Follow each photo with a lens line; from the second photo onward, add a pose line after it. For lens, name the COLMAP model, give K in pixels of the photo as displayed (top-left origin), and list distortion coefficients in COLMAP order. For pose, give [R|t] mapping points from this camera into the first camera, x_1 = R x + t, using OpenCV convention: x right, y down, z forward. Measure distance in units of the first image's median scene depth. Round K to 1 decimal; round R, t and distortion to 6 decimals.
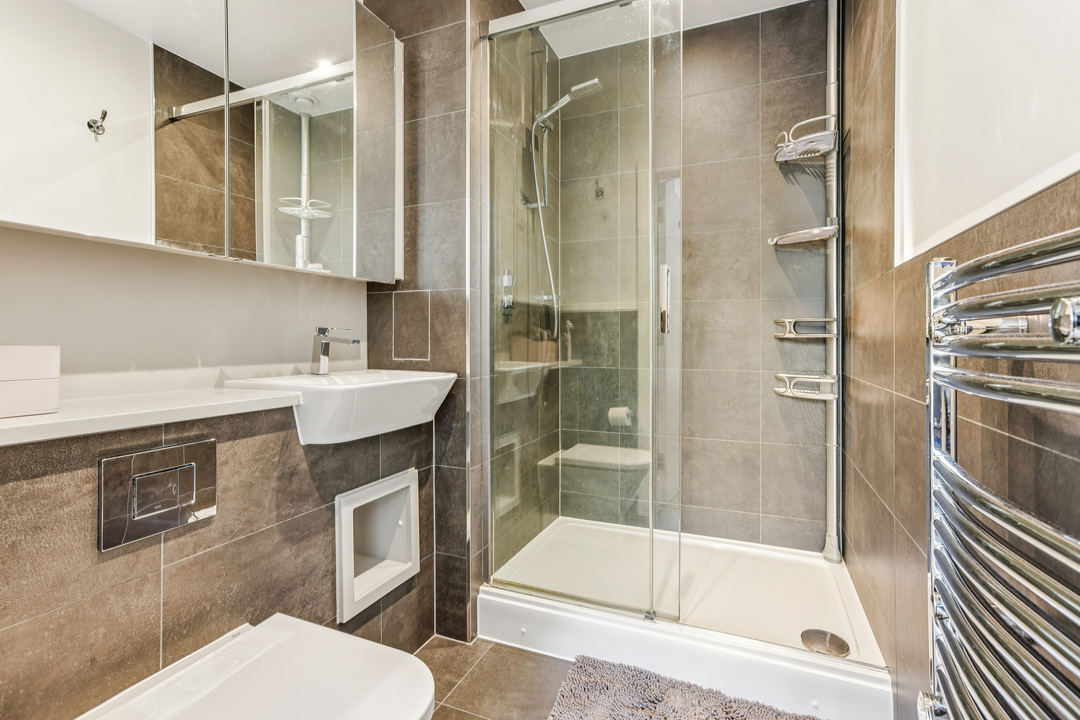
lens RADIAL K [[516.7, 0, 540.0], [0, 516.7, 360.0], [0, 0, 1]] dist [-0.000292, -0.000039]
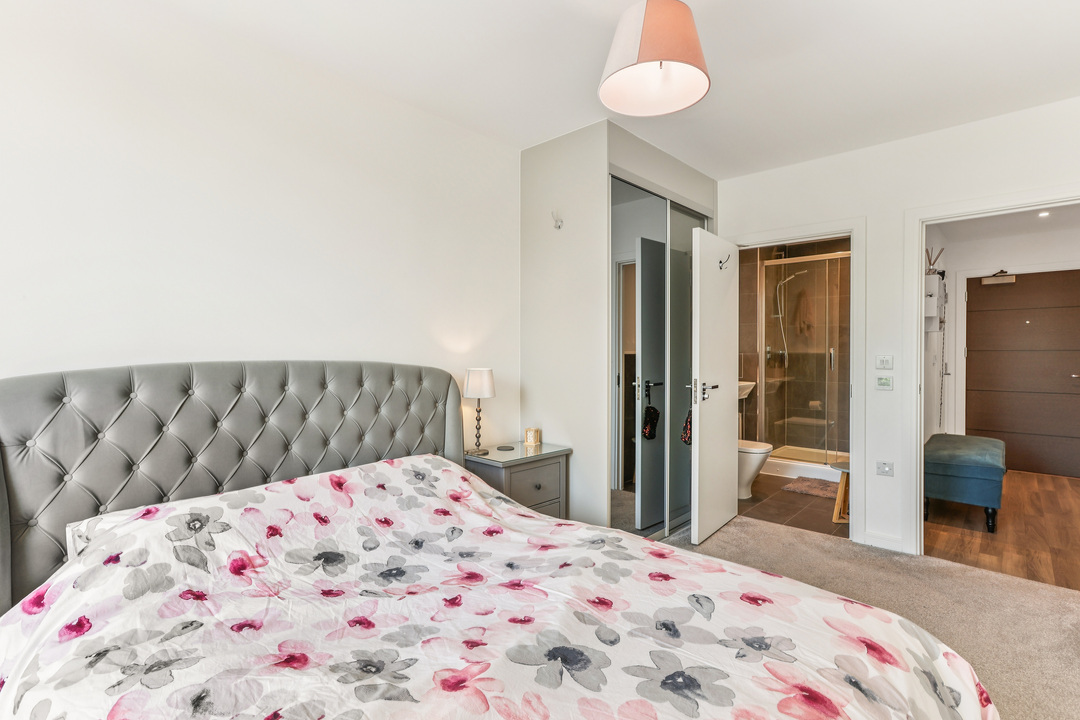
lens RADIAL K [[516.7, 0, 540.0], [0, 516.7, 360.0], [0, 0, 1]] dist [-0.000292, -0.000039]
pose [[0.940869, 0.003479, -0.338753, -0.213054], [-0.009524, 0.999824, -0.016183, -0.030078], [0.338637, 0.018452, 0.940736, -1.534262]]
